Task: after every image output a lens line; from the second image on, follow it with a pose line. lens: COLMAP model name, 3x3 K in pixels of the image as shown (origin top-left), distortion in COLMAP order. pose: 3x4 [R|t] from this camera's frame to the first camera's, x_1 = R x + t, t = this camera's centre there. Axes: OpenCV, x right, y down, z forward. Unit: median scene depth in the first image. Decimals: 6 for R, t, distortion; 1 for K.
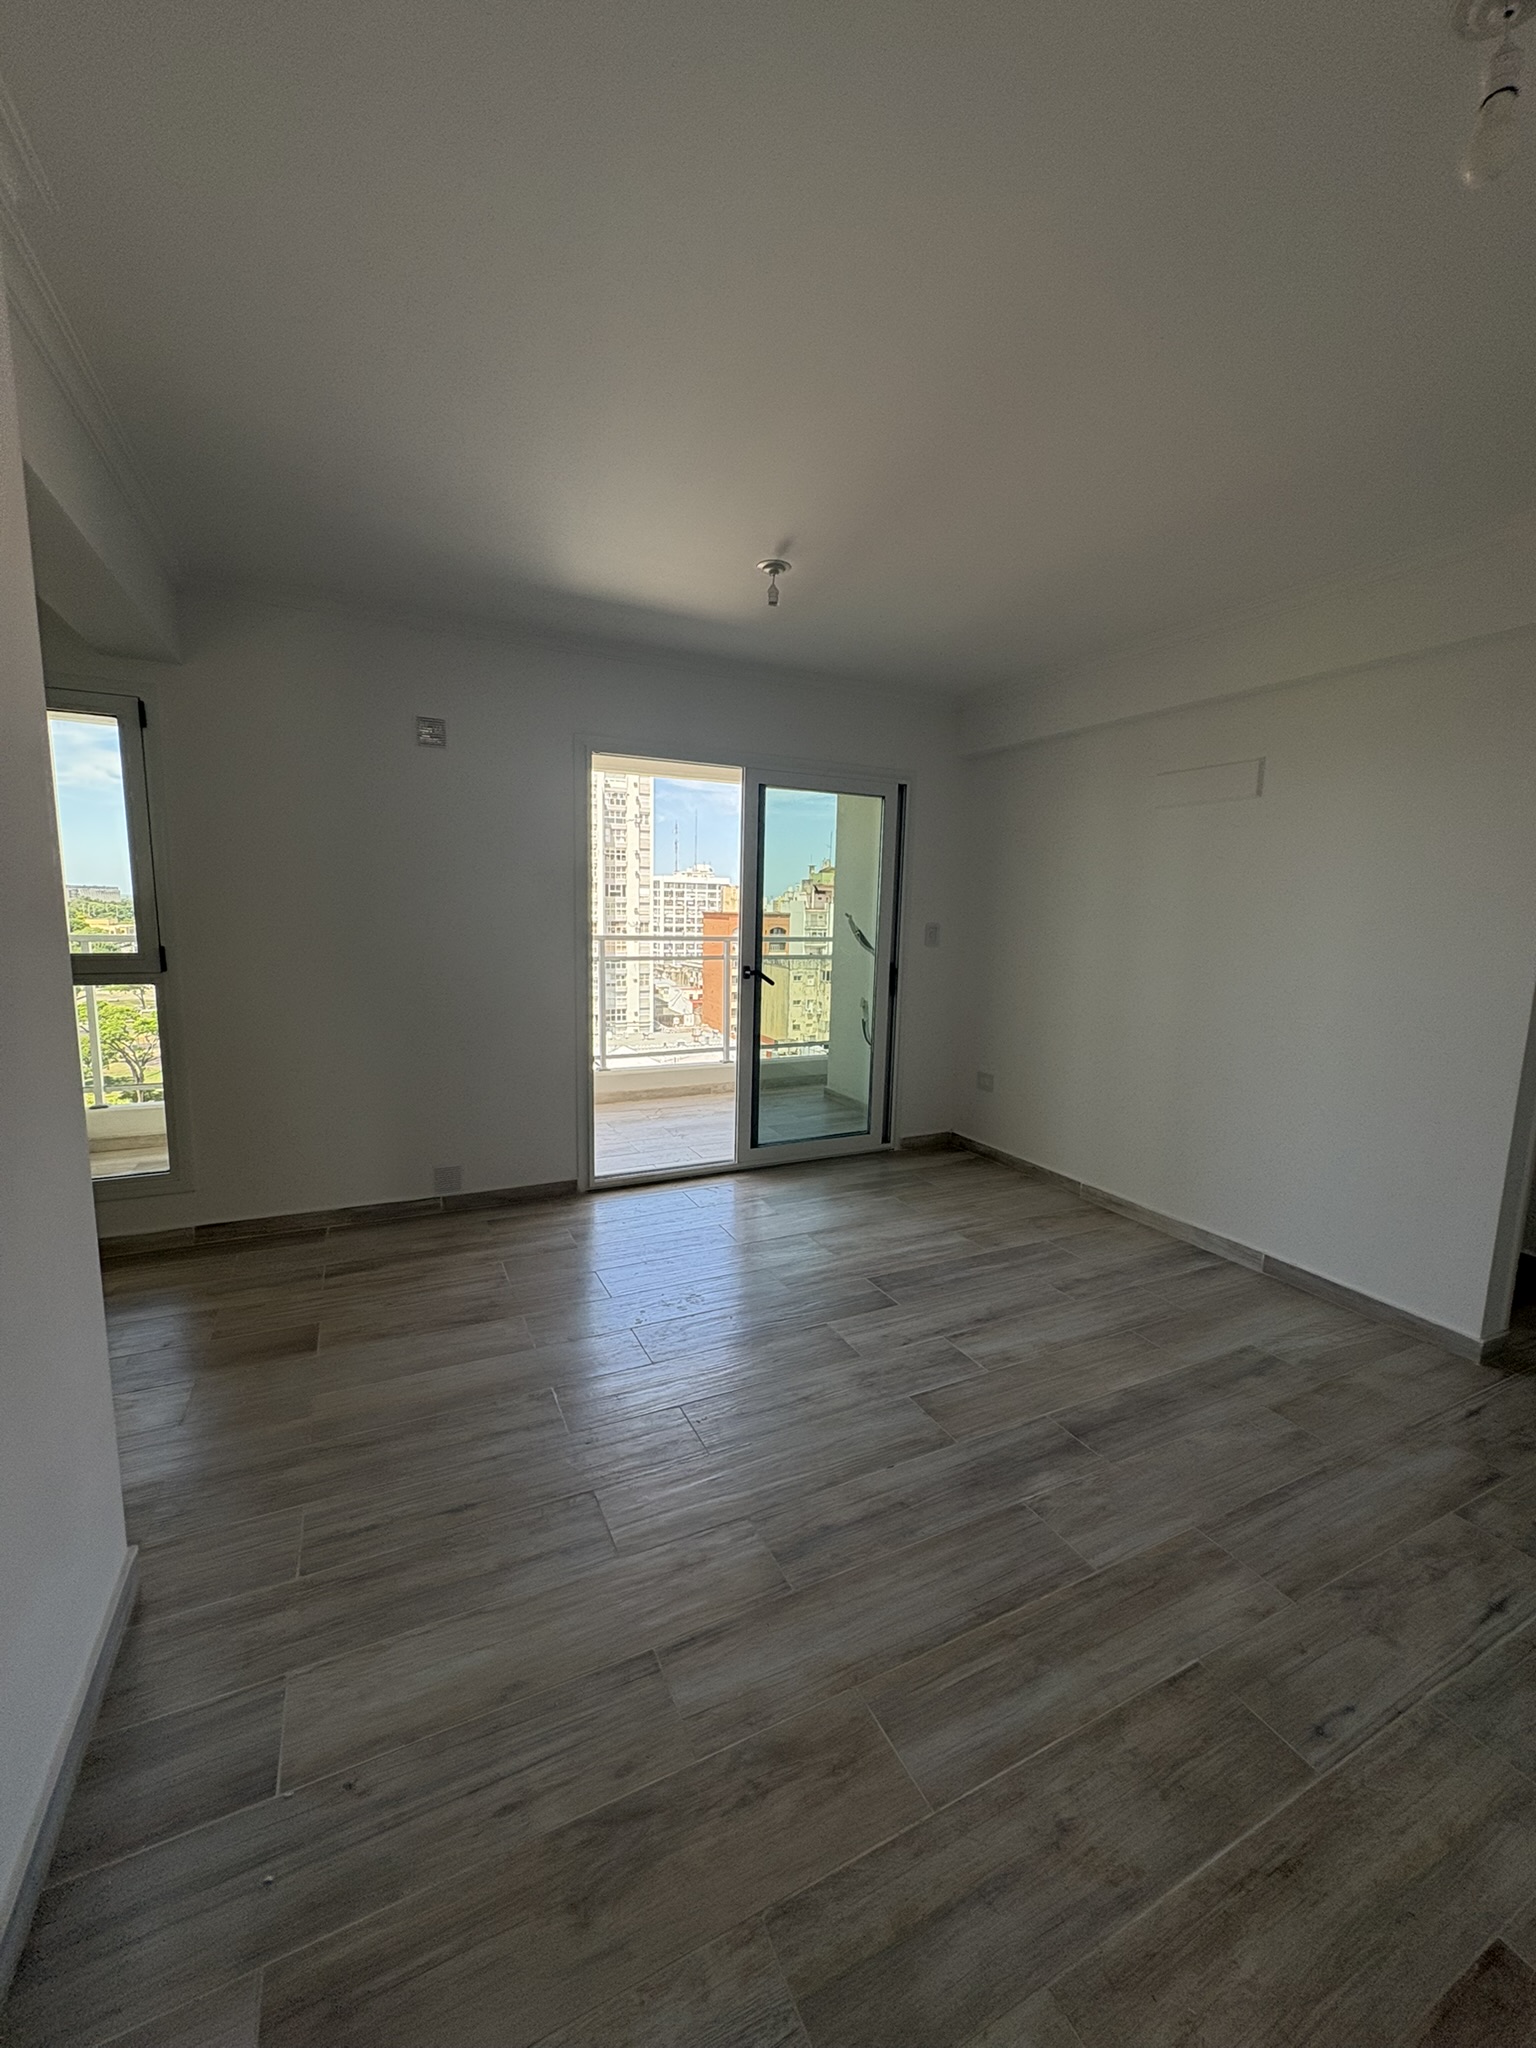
lens RADIAL K [[818.5, 0, 773.0], [0, 818.5, 1028.3], [0, 0, 1]] dist [0.001064, 0.000043]
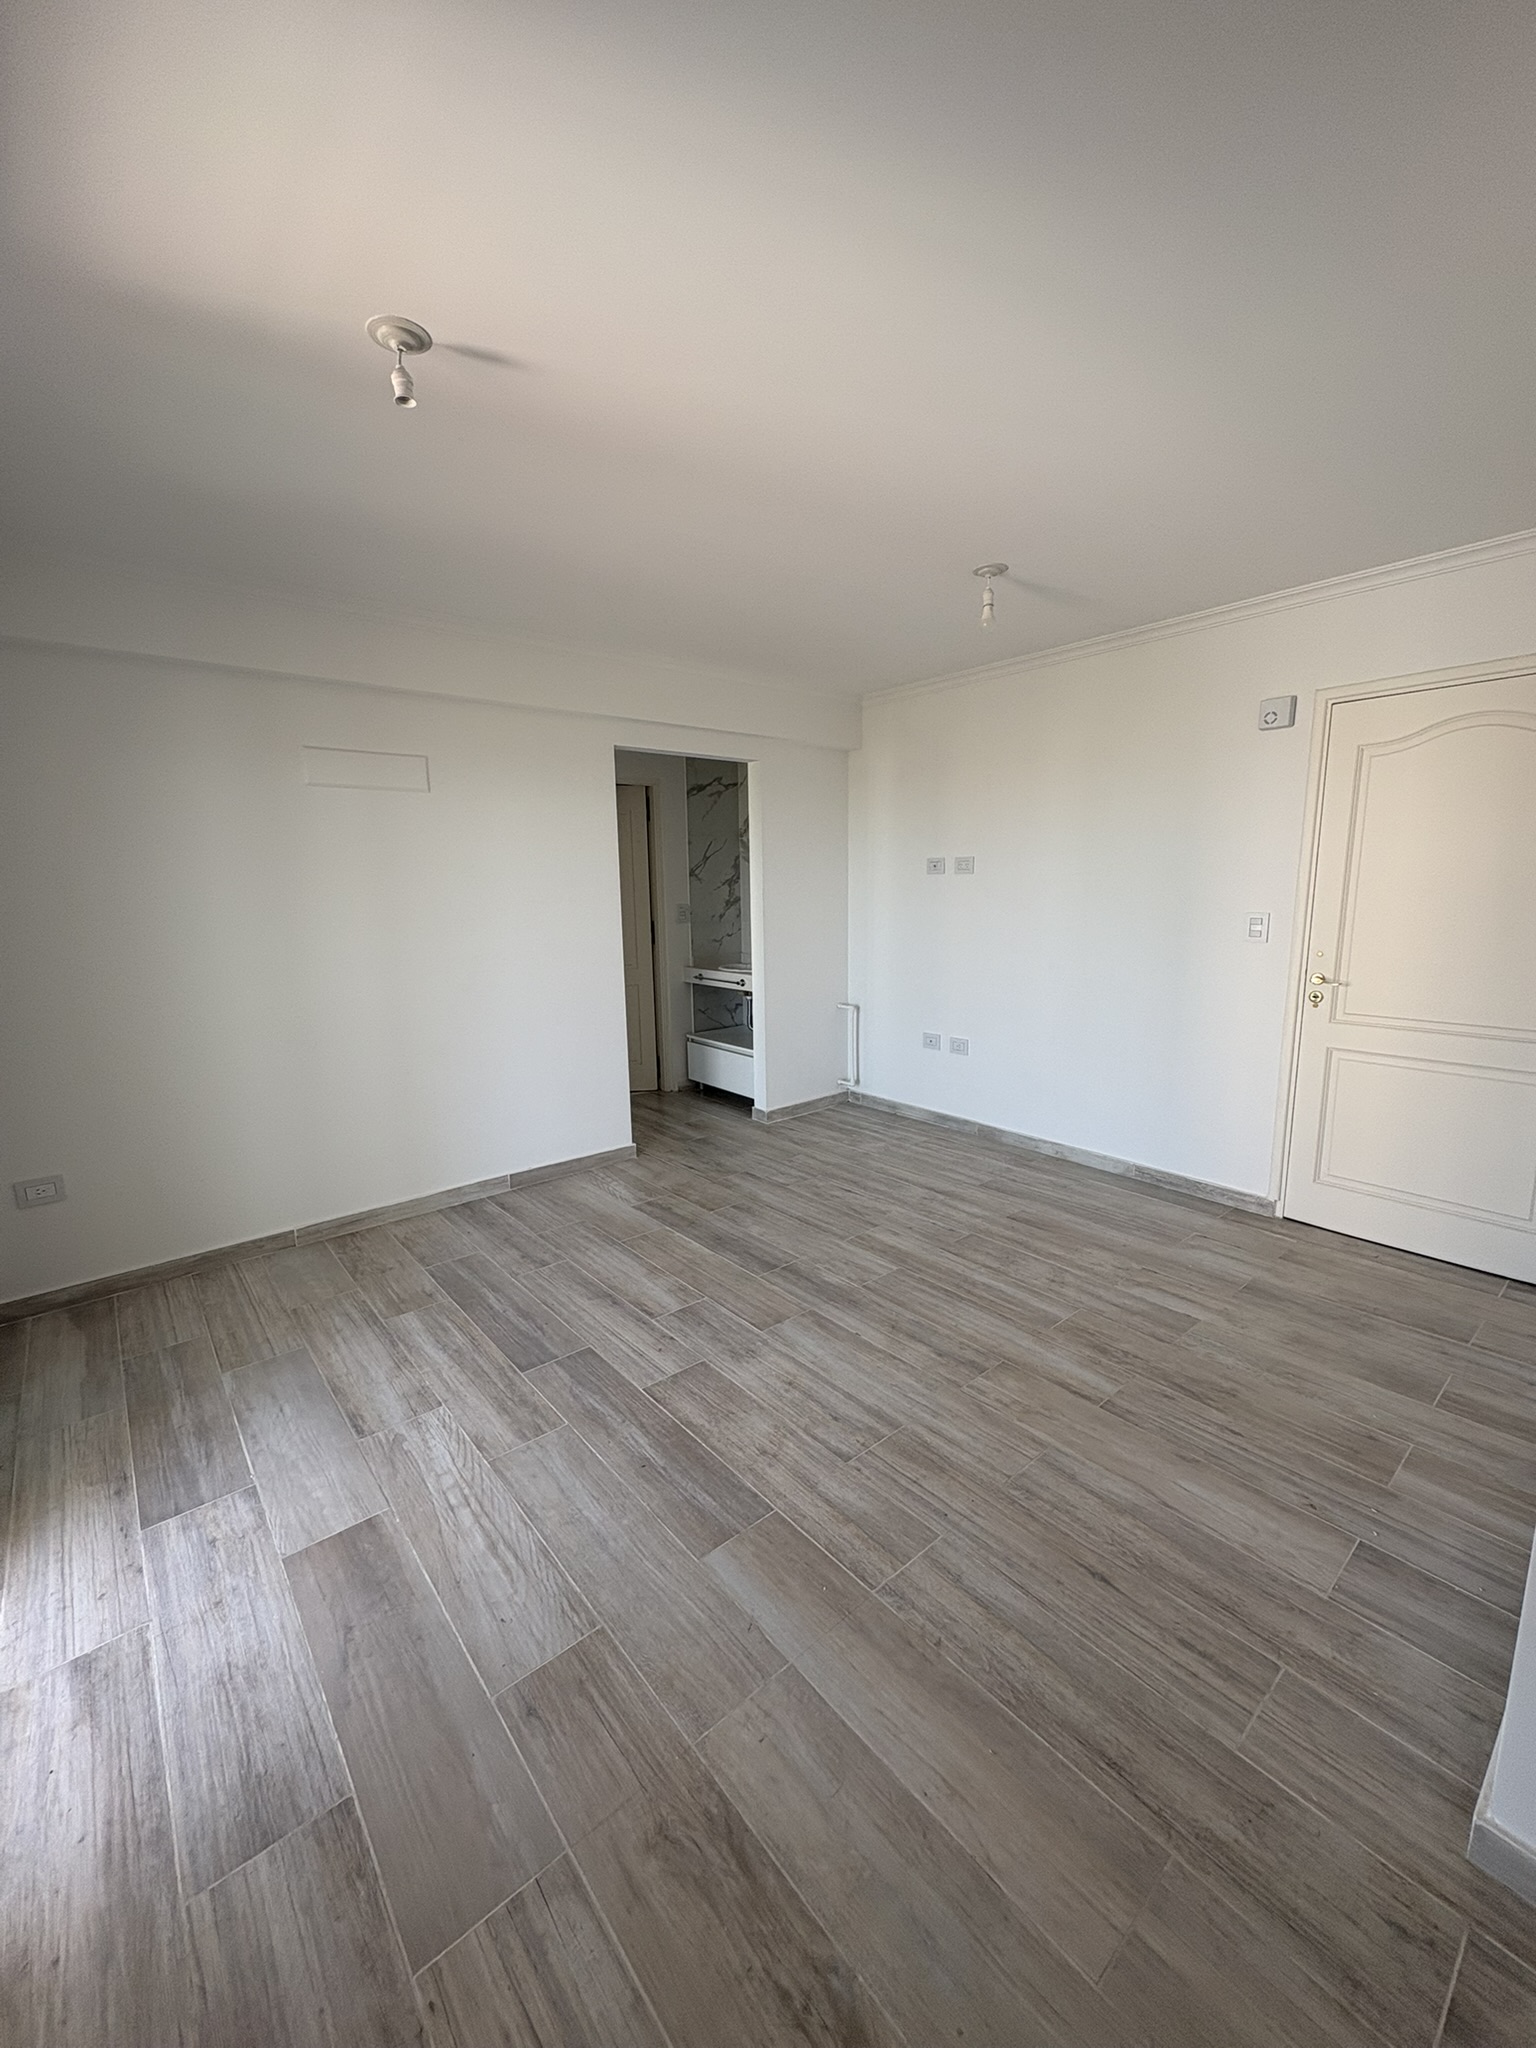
lens RADIAL K [[818.5, 0, 766.3], [0, 818.5, 1022.4], [0, 0, 1]] dist [0.001064, 0.000043]
pose [[-0.239285, -0.185468, 0.953071, -0.765956], [0.152072, 0.962314, 0.225447, -0.199824], [-0.958967, 0.198881, -0.202062, 1.035669]]
